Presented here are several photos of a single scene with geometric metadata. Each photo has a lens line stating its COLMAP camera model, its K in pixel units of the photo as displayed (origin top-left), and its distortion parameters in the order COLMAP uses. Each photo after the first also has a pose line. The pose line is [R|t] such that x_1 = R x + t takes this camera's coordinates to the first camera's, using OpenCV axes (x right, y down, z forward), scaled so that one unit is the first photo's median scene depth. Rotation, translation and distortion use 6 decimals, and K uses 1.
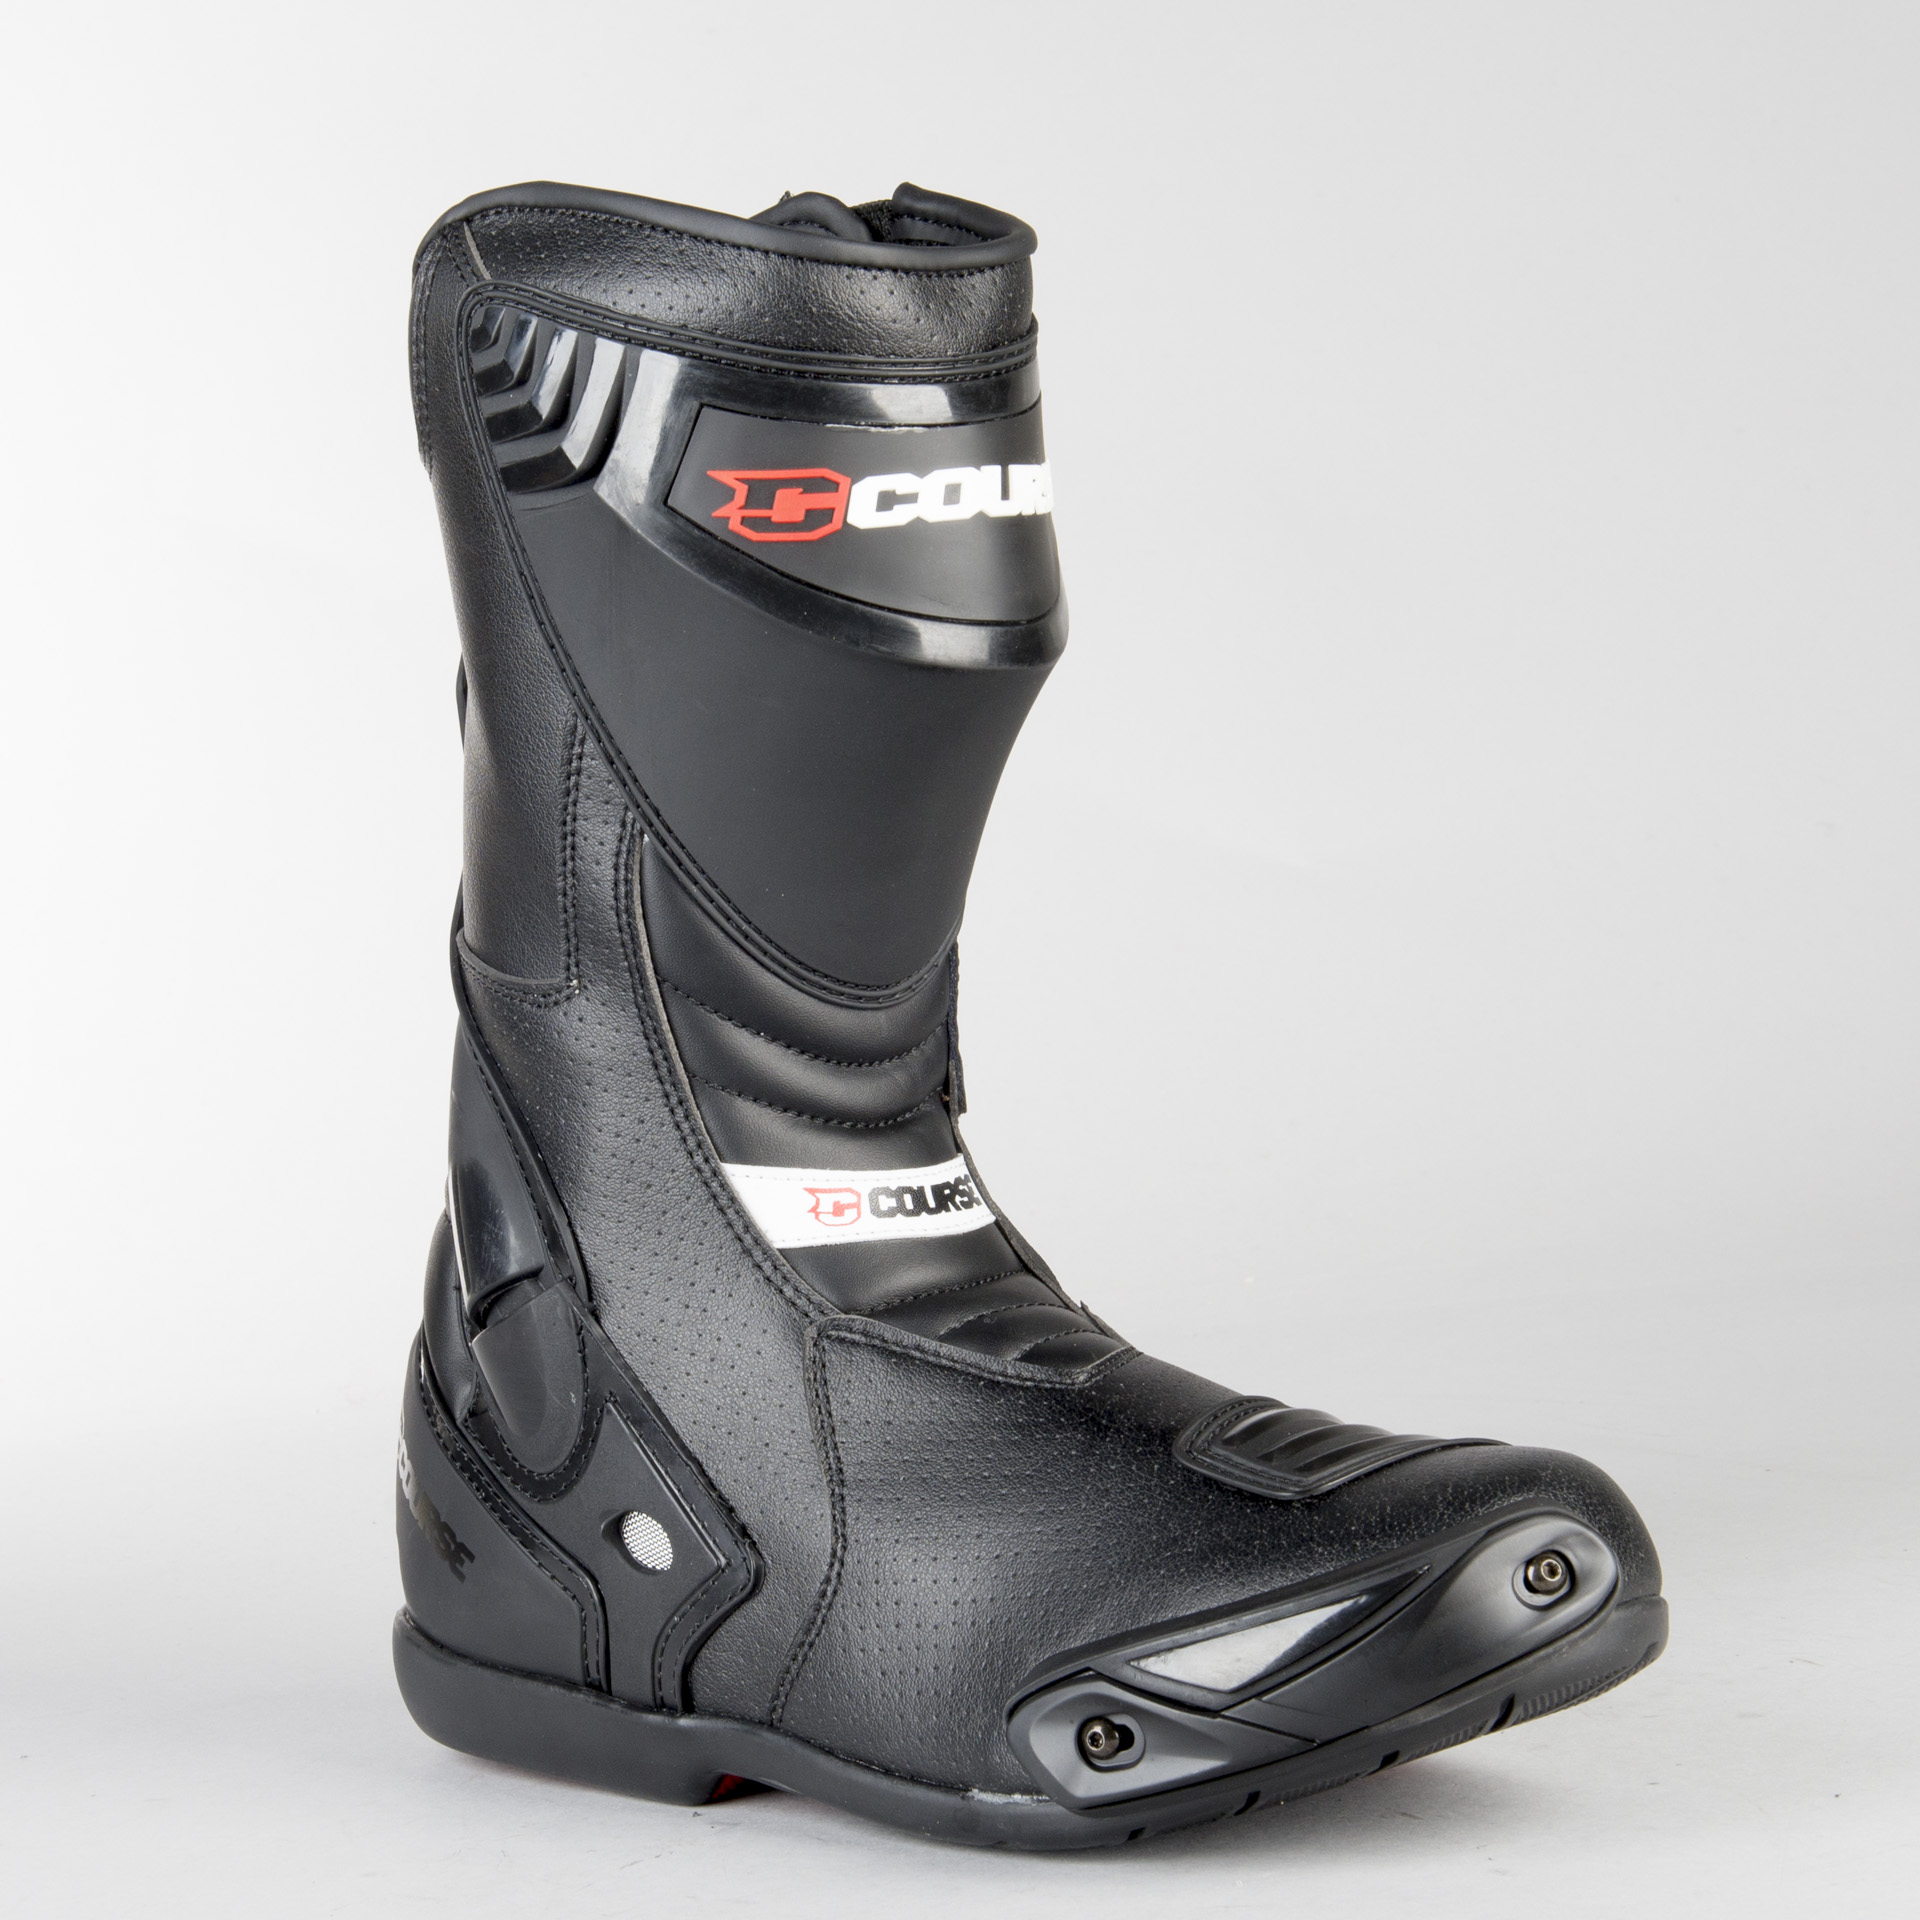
lens RADIAL K [[5559.6, 0, 959.1], [0, 5559.6, 896.9], [0, 0, 1]] dist [0.030898, 0.028192]
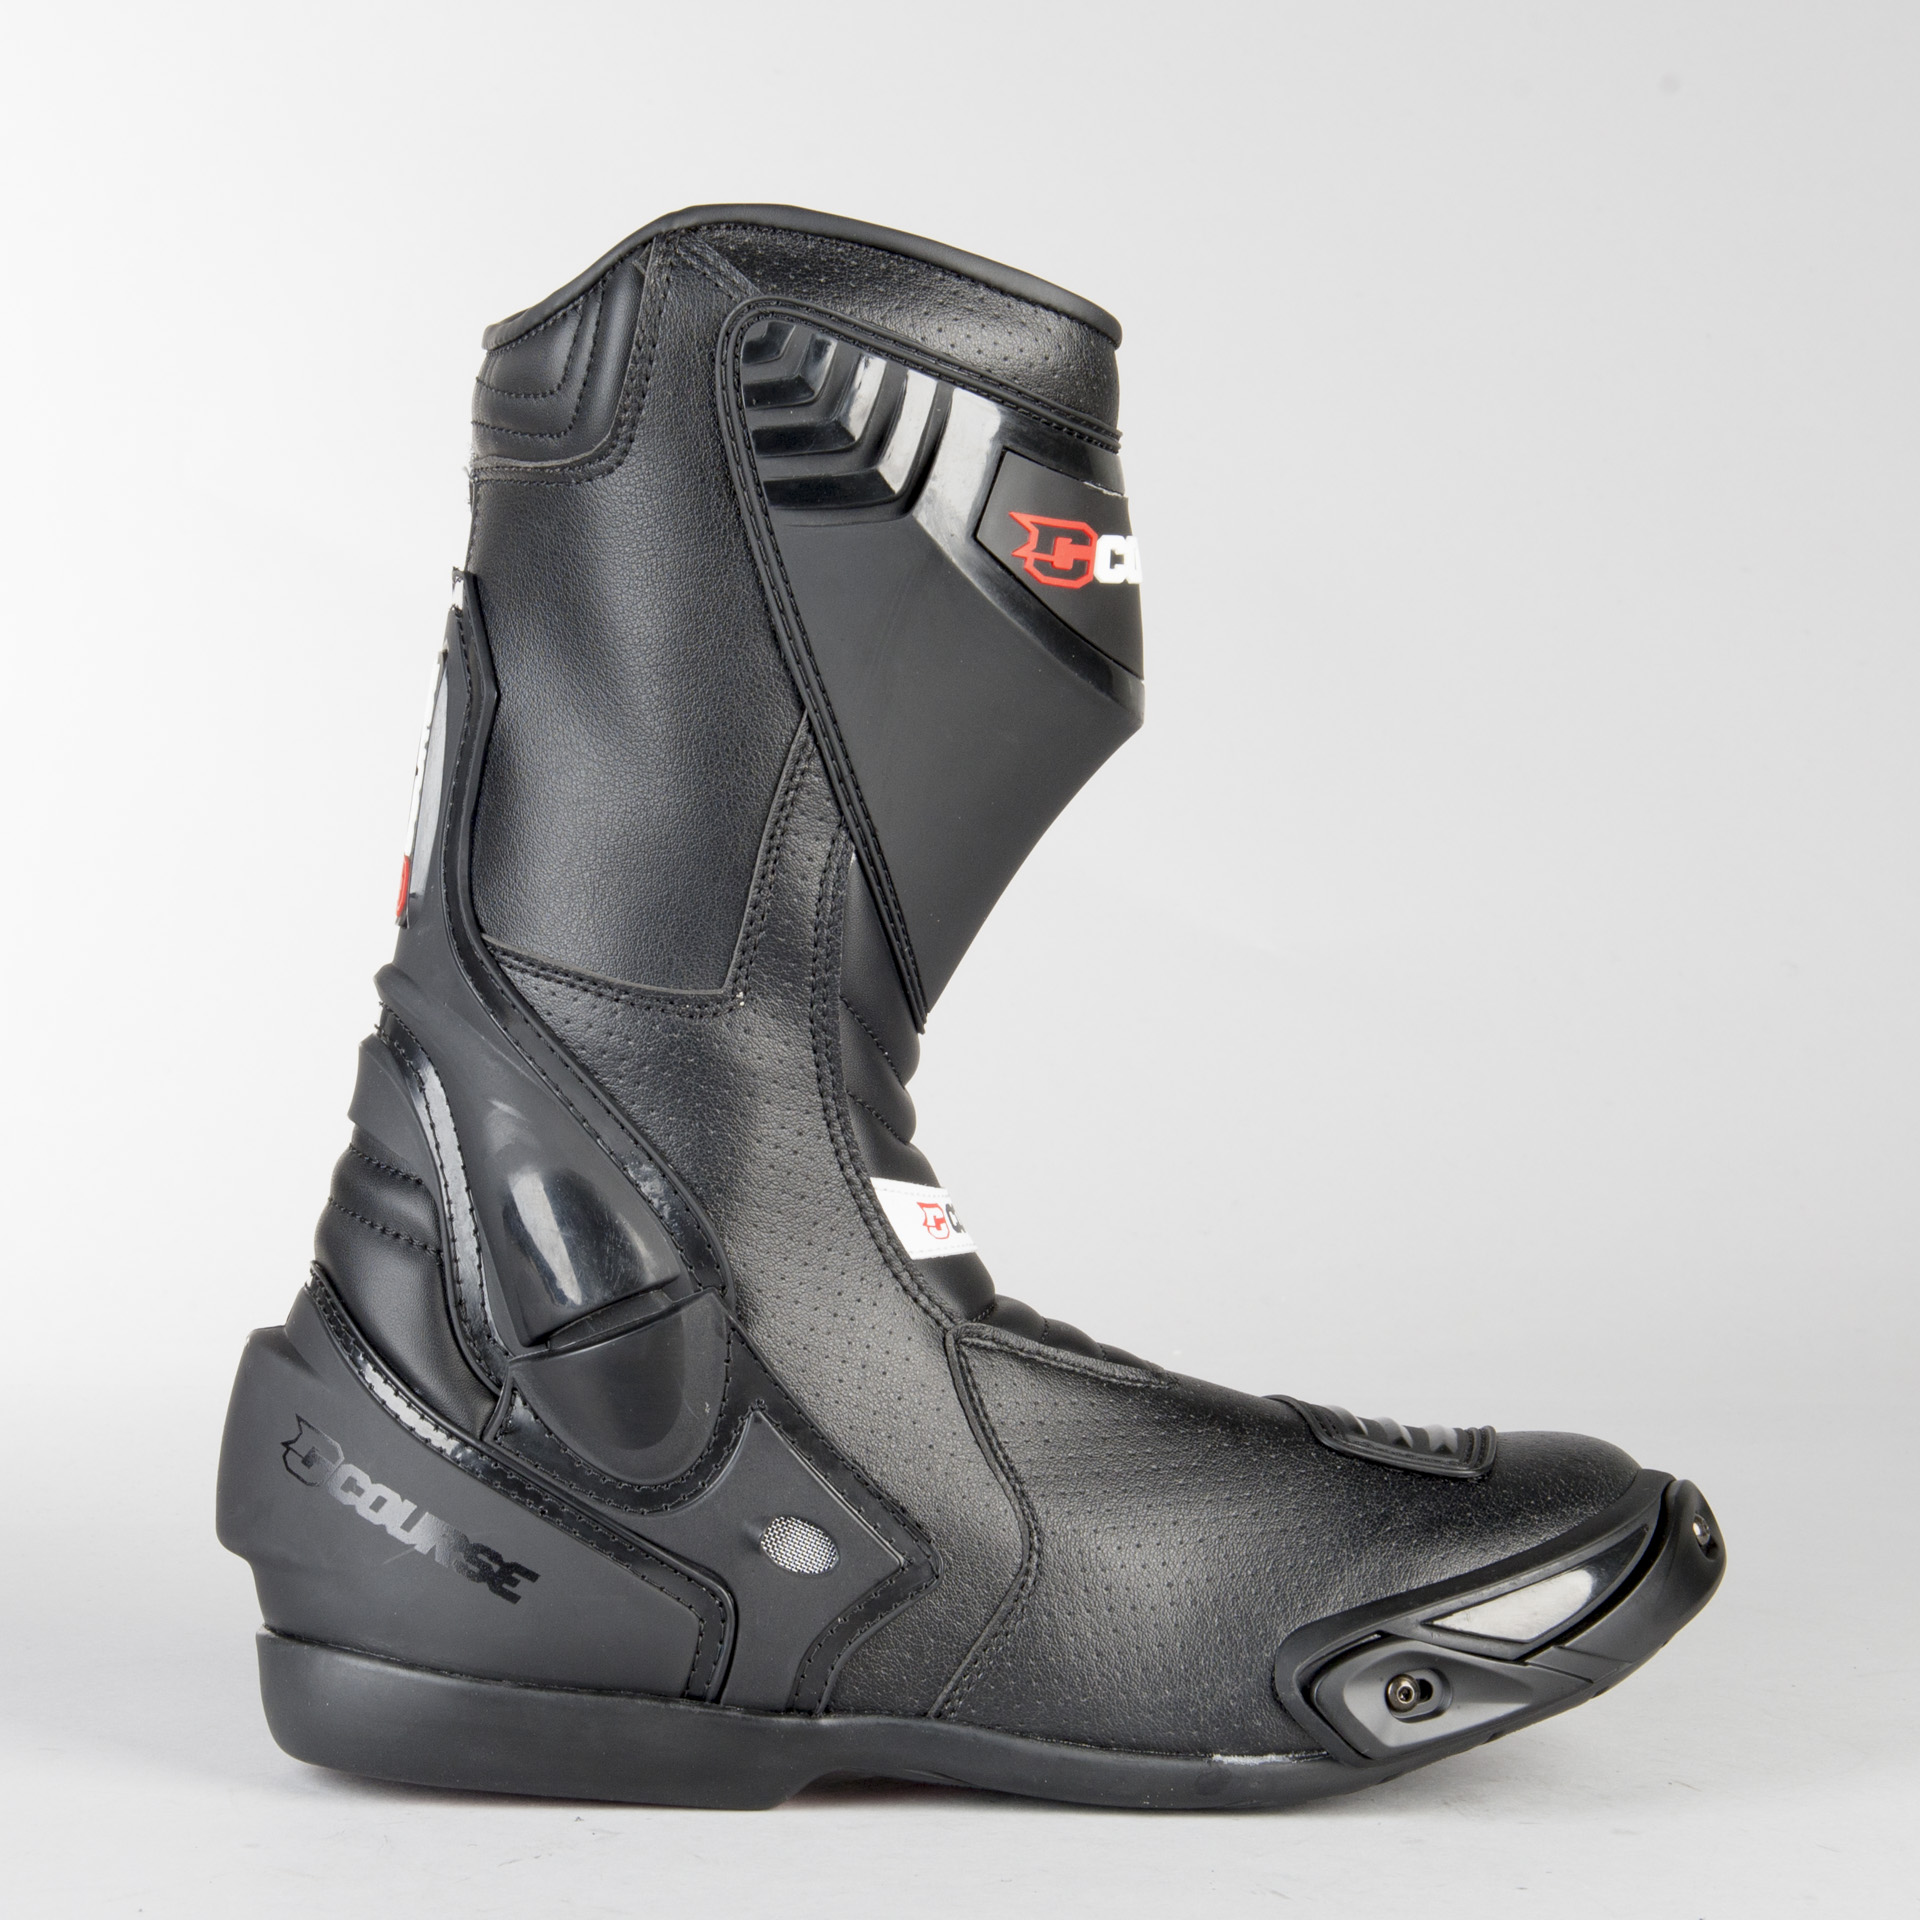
lens RADIAL K [[5559.6, 0, 959.1], [0, 5559.6, 896.9], [0, 0, 1]] dist [0.030898, 0.028192]
pose [[0.654987, 0.063683, 0.752952, -0.822701], [-0.034475, 0.997923, -0.054412, 0.052478], [-0.754853, 0.009681, 0.655822, 0.314286]]
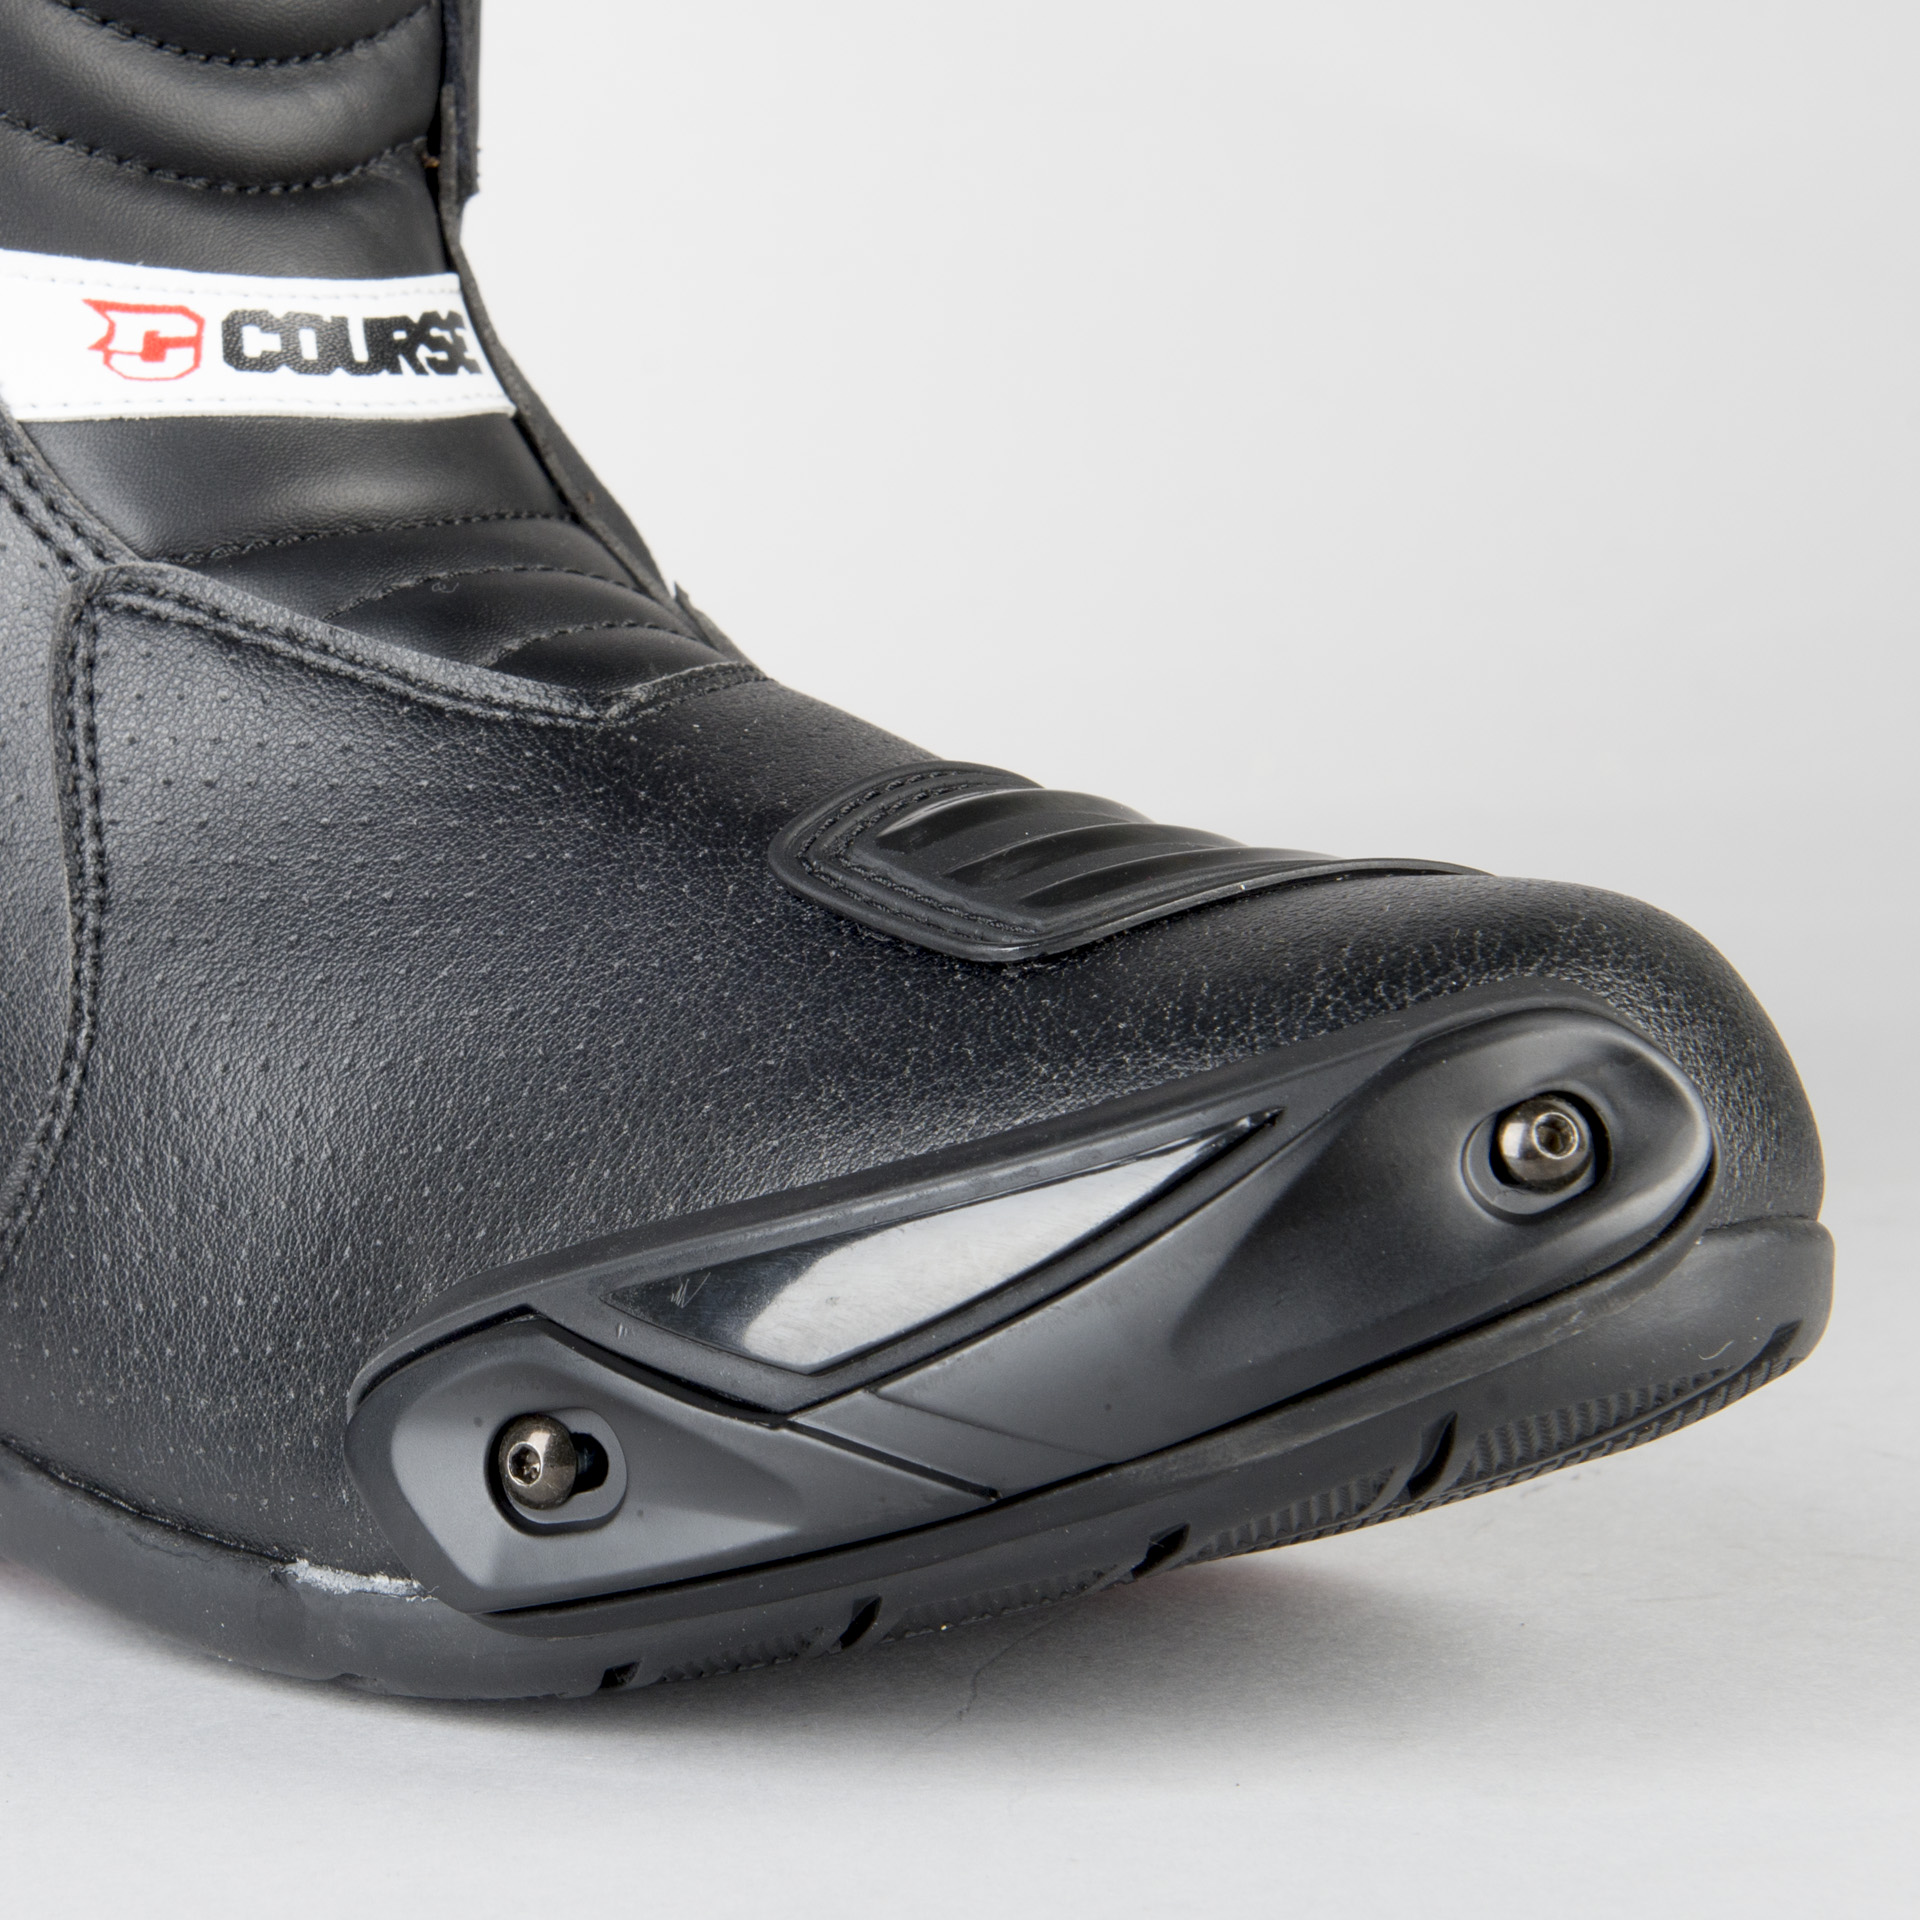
lens RADIAL K [[6590.5, 0, 960.0], [0, 6590.5, 960.0], [0, 0, 1]] dist [-0.386092, 4.013518]
pose [[0.998005, 0.054154, -0.032463, 0.069591], [-0.052063, 0.996710, 0.062116, 0.071117], [0.035720, -0.060302, 0.997541, 0.443304]]
